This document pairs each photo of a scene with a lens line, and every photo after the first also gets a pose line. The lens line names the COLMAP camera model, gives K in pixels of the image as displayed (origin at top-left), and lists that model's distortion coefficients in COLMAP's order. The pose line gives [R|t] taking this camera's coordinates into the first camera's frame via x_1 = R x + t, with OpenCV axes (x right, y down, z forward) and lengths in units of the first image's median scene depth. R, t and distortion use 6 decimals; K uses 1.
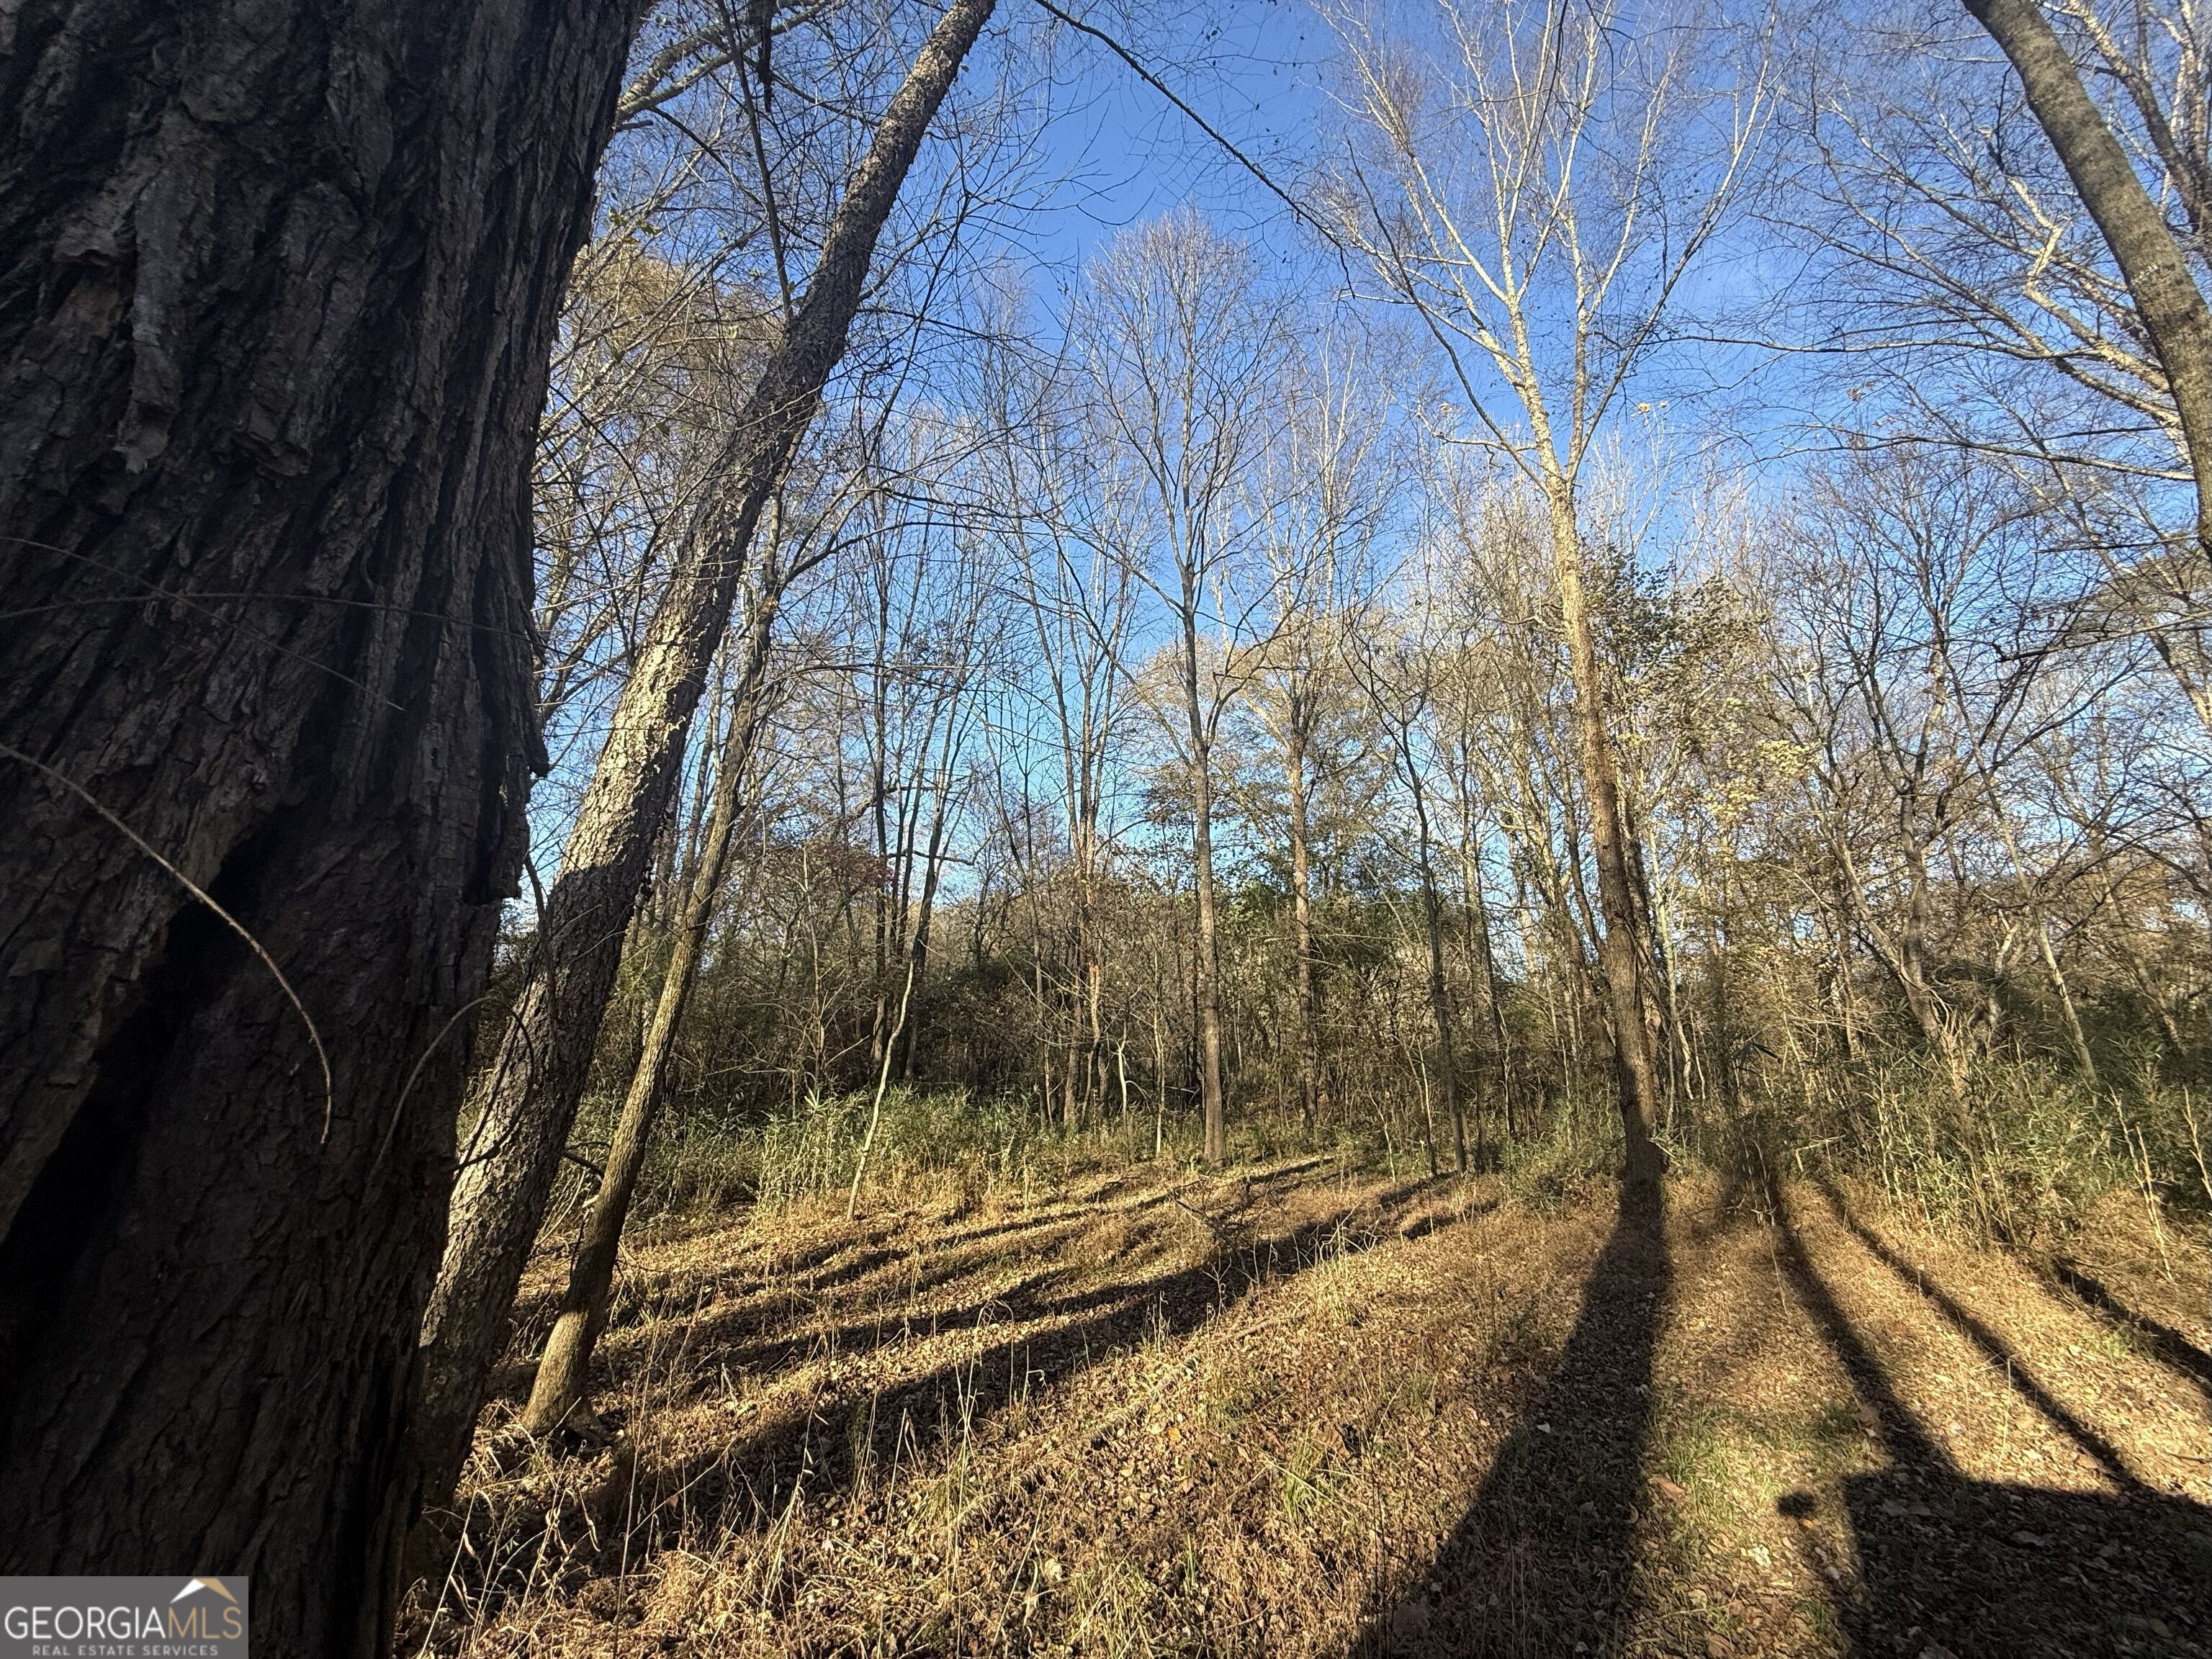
lens RADIAL K [[876.0, 0, 1106.0], [0, 876.0, 829.5], [0, 0, 1]] dist [-0.003063, -0.000158]
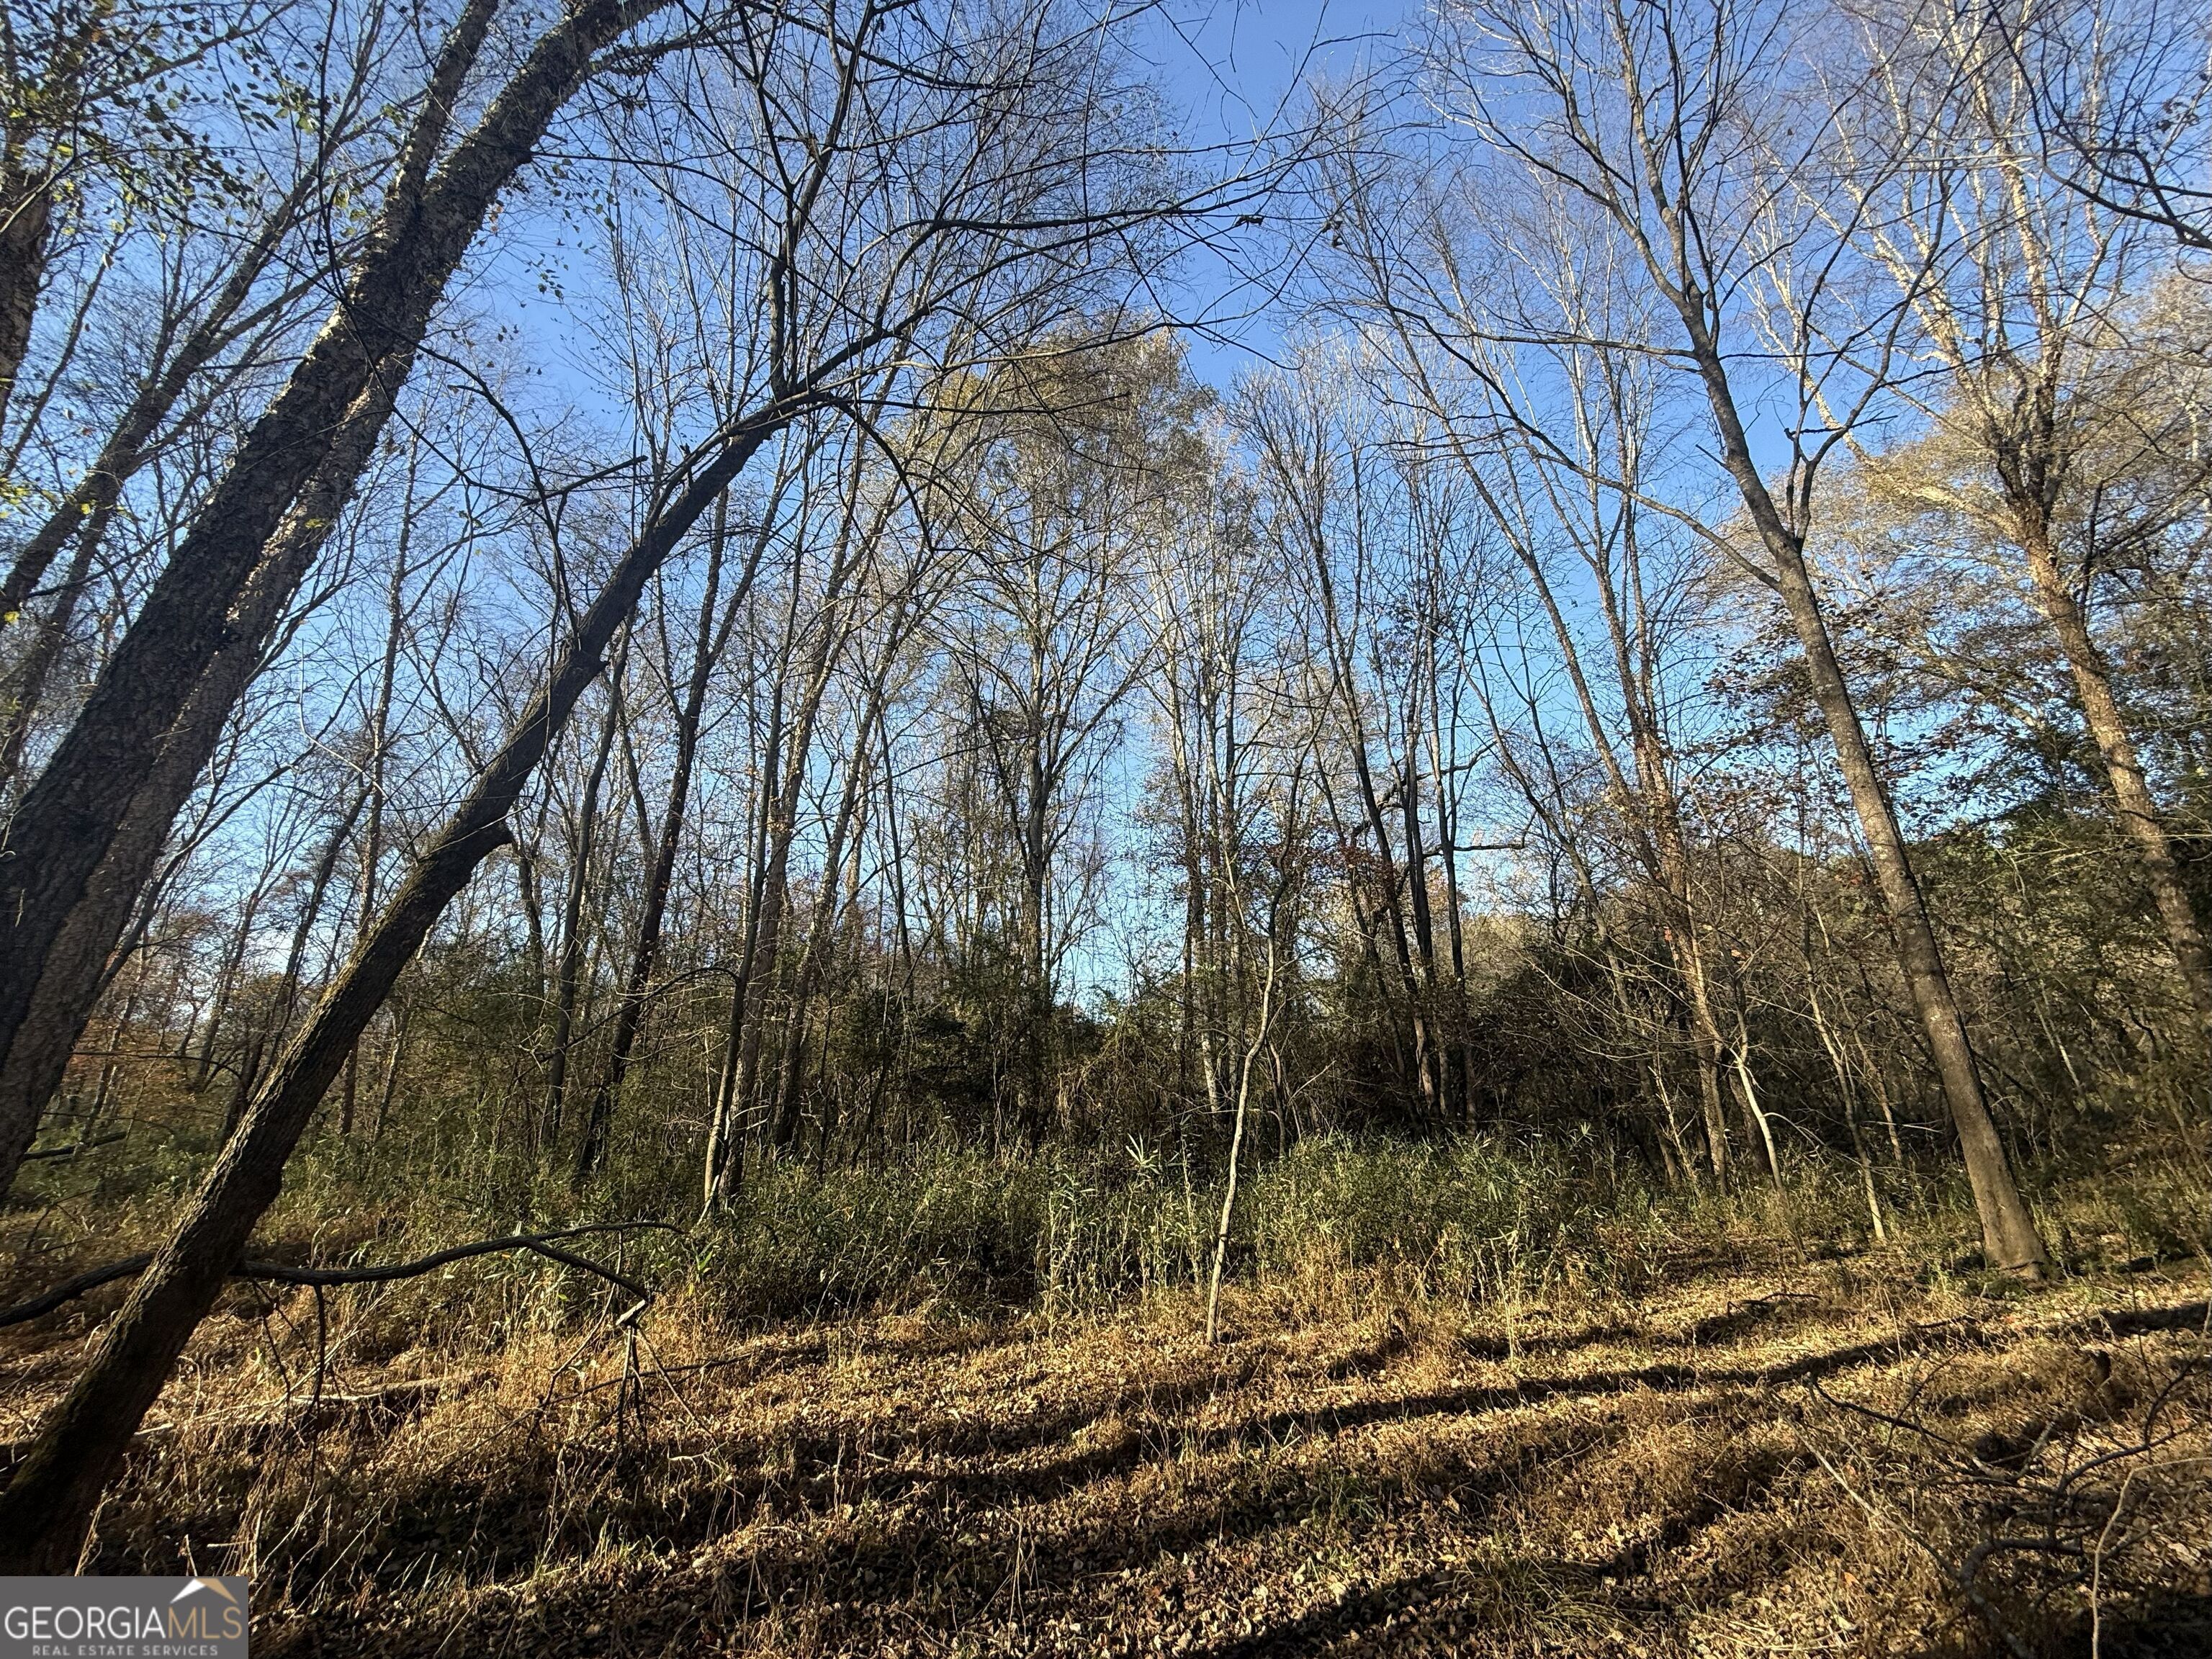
lens RADIAL K [[876.0, 0, 1106.0], [0, 876.0, 829.5], [0, 0, 1]] dist [-0.003063, -0.000158]
pose [[0.777330, -0.216838, -0.590541, 0.070783], [0.191030, 0.975754, -0.106829, 0.086766], [0.599387, -0.029769, 0.799906, 0.295312]]
